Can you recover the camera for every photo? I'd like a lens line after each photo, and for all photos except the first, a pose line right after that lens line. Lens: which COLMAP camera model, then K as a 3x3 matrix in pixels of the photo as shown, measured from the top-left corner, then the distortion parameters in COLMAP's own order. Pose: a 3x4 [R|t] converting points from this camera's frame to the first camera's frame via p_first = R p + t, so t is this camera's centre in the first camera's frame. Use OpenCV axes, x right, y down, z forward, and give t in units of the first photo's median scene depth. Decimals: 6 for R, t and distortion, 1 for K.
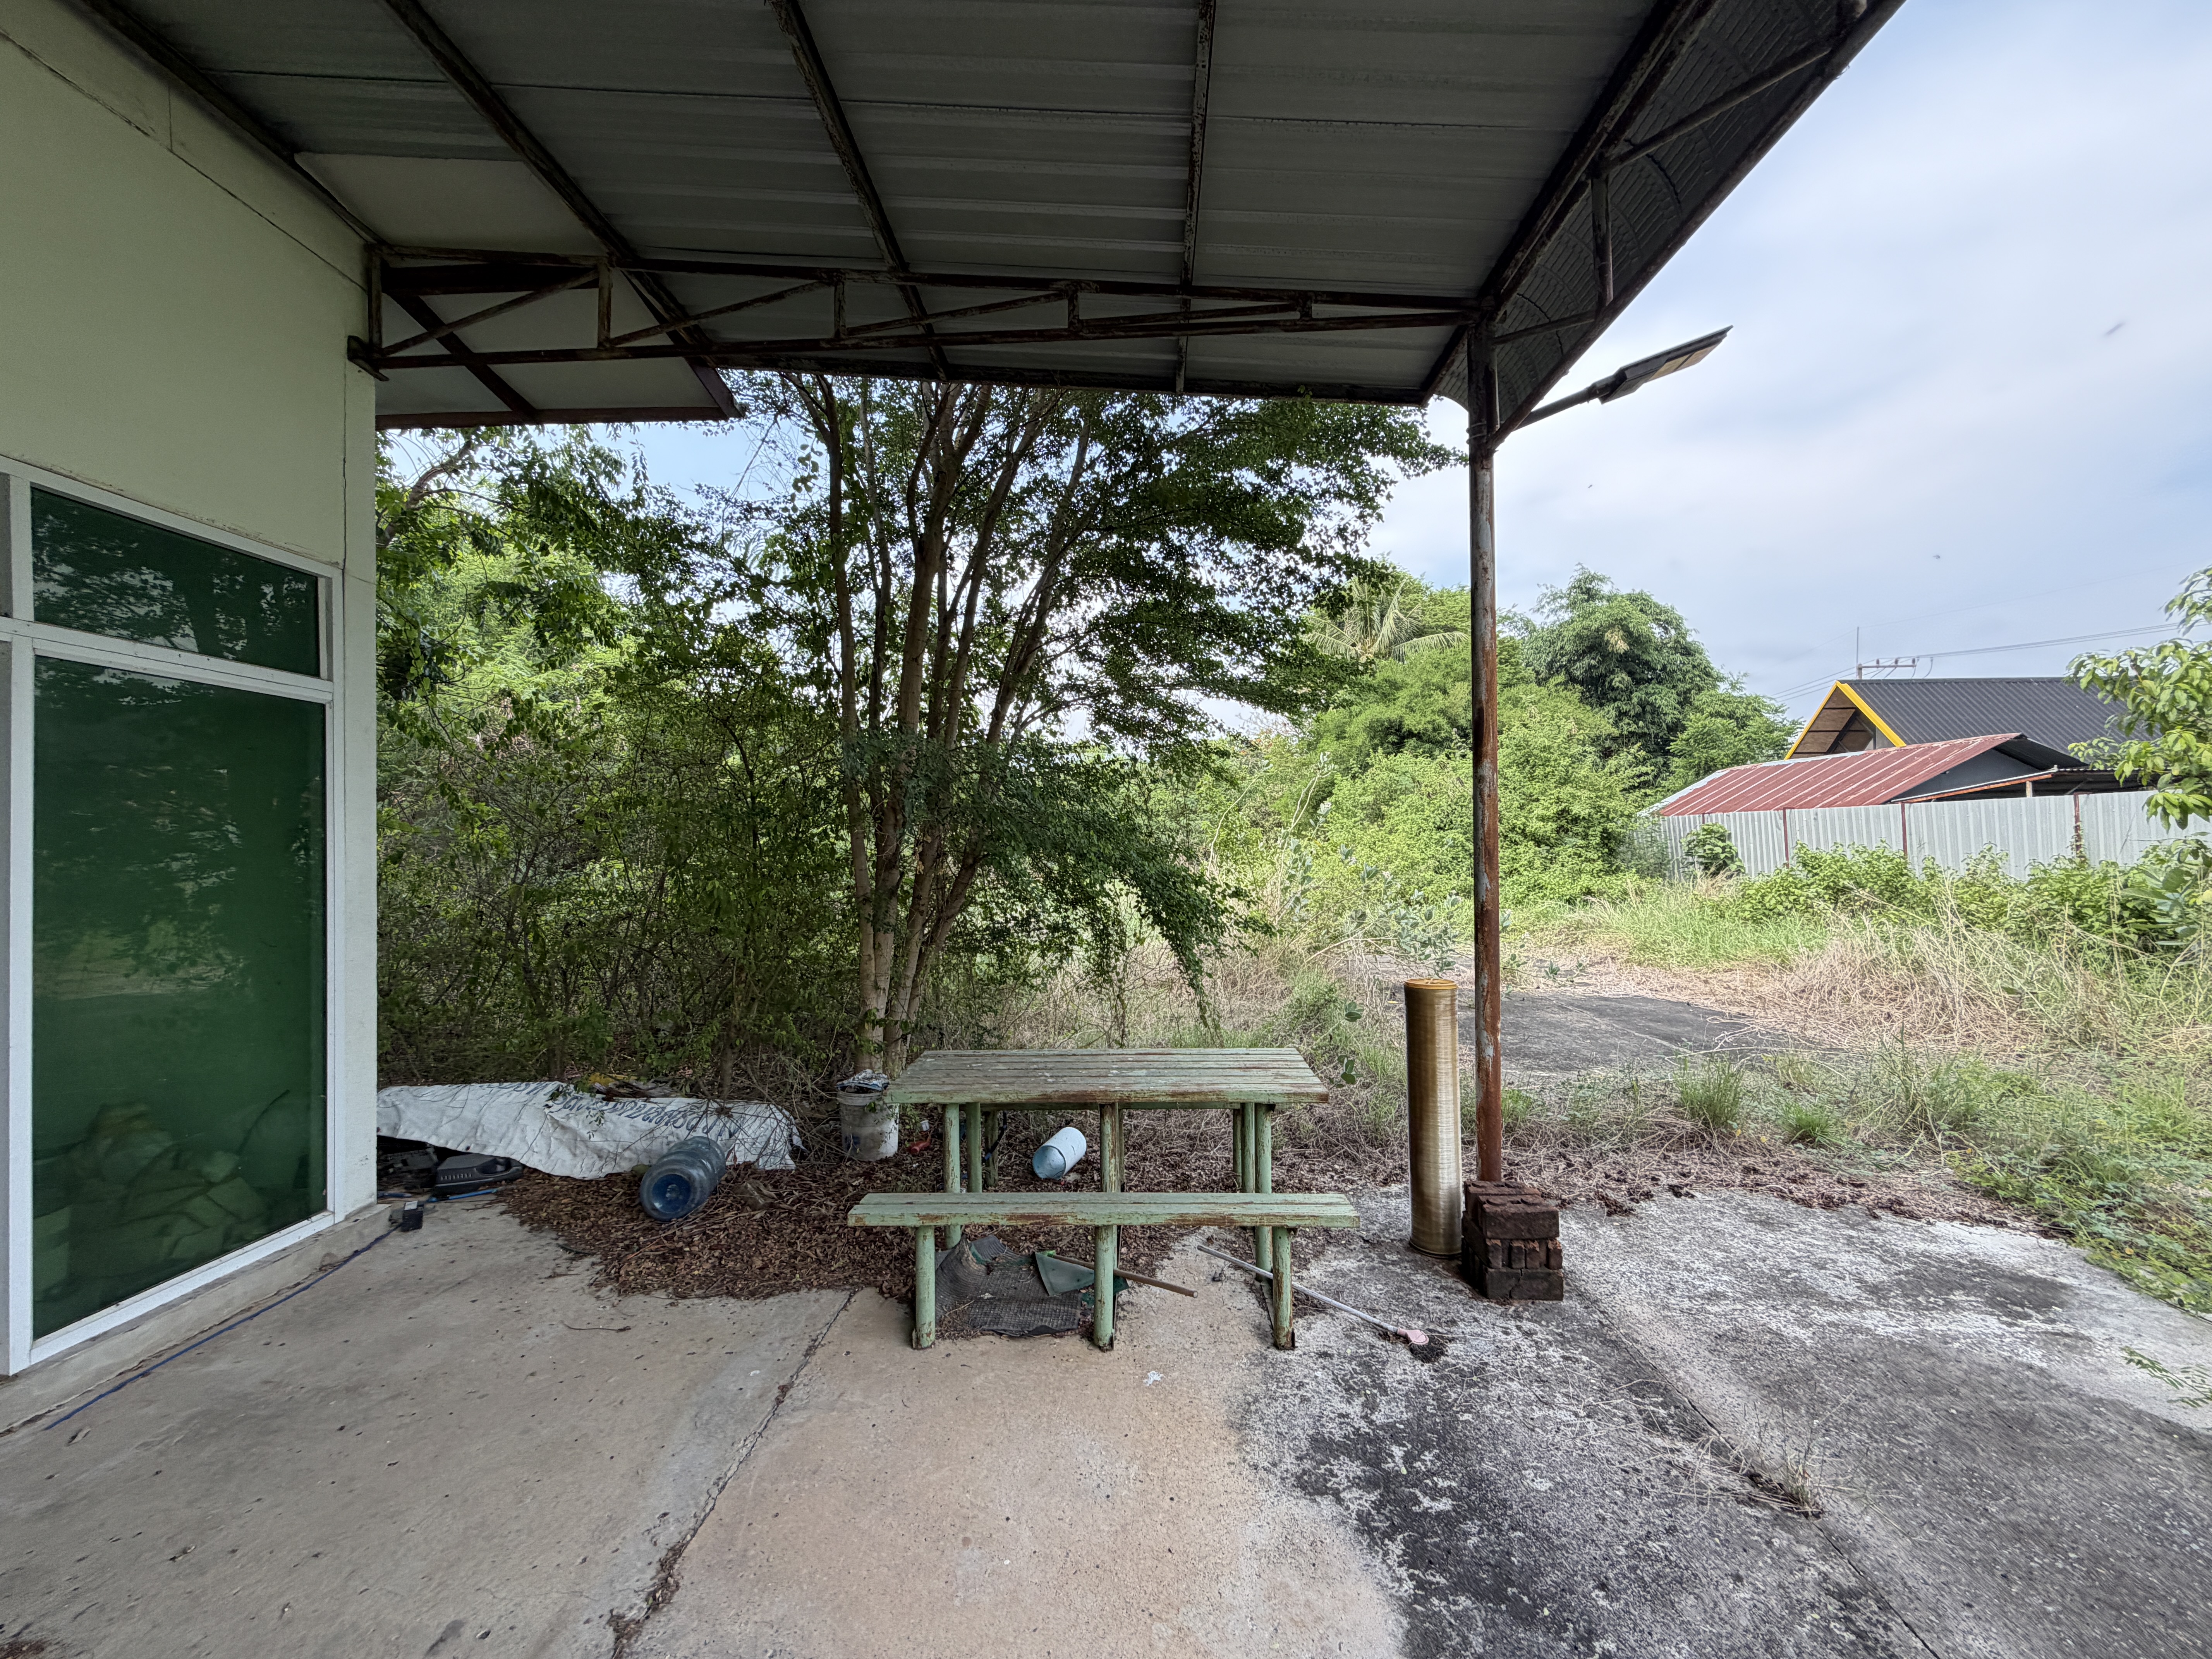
lens RADIAL K [[875.0, 0, 1104.2], [0, 875.0, 833.9], [0, 0, 1]] dist [-0.001812, -0.000049]
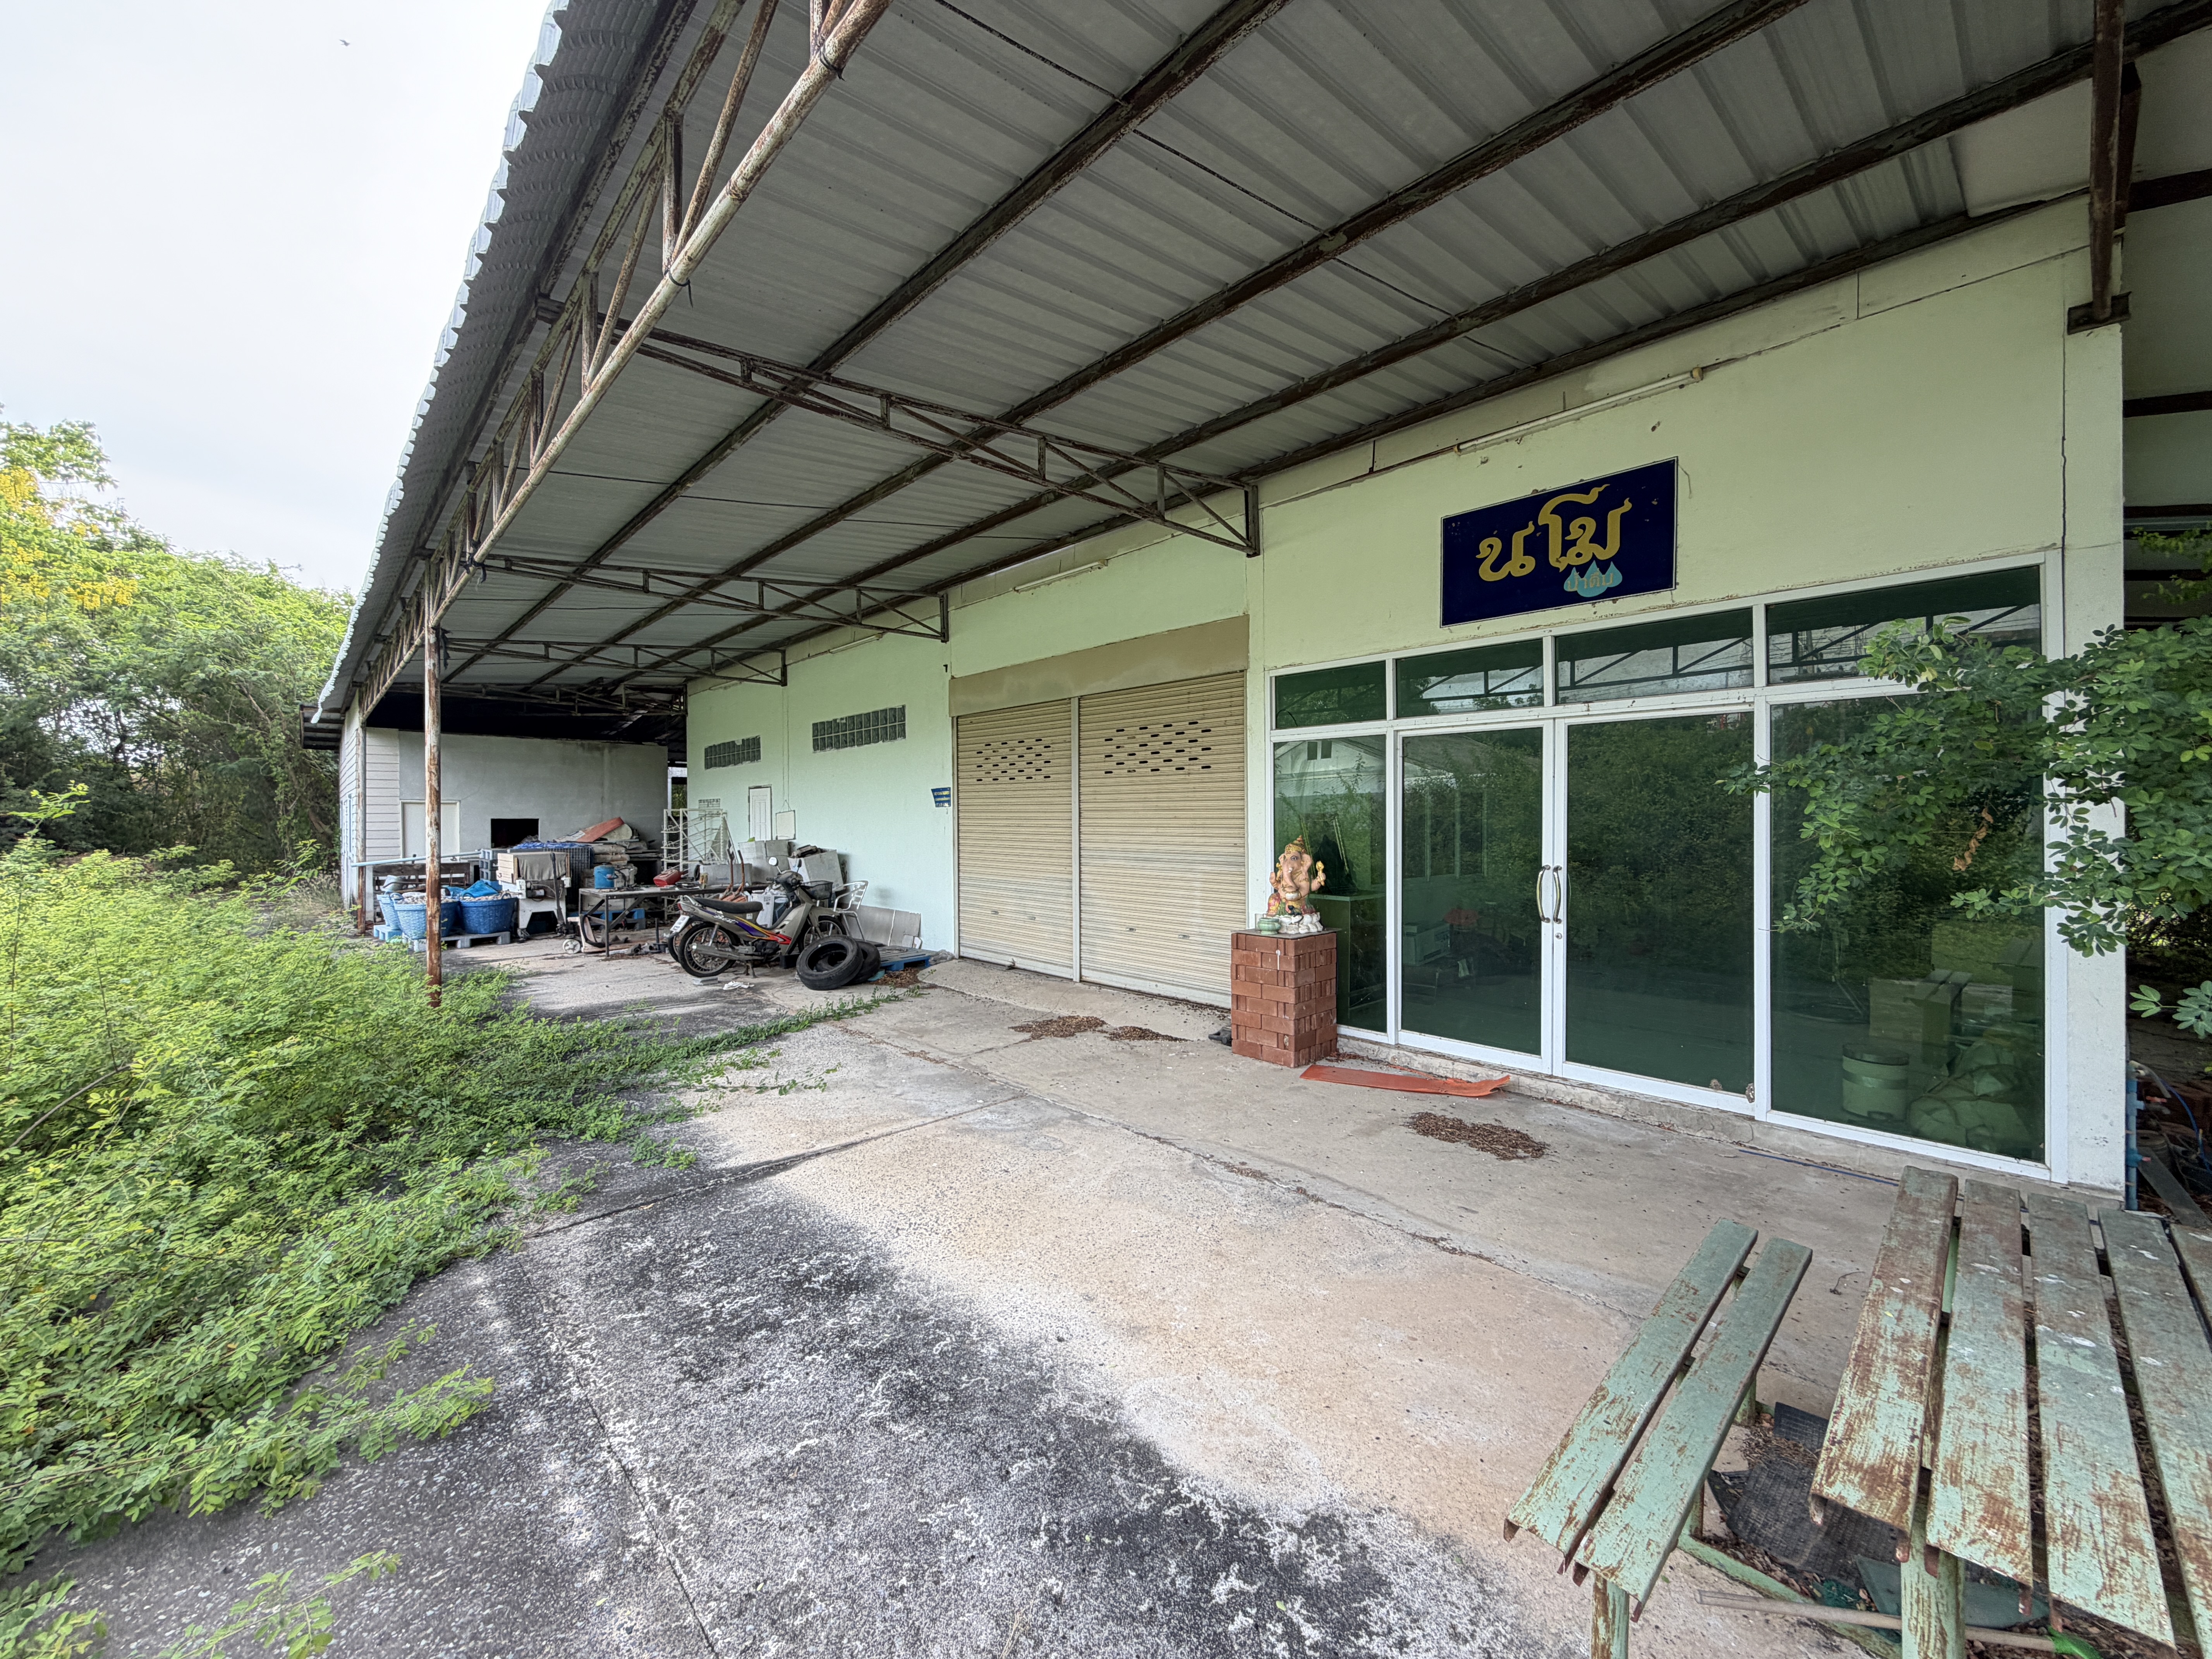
lens RADIAL K [[875.0, 0, 1104.2], [0, 875.0, 833.9], [0, 0, 1]] dist [-0.001812, -0.000049]
pose [[-0.696412, 0.022298, -0.717296, 1.076777], [0.013945, 0.999749, 0.017540, -0.003577], [0.717507, 0.002212, -0.696548, 1.522078]]
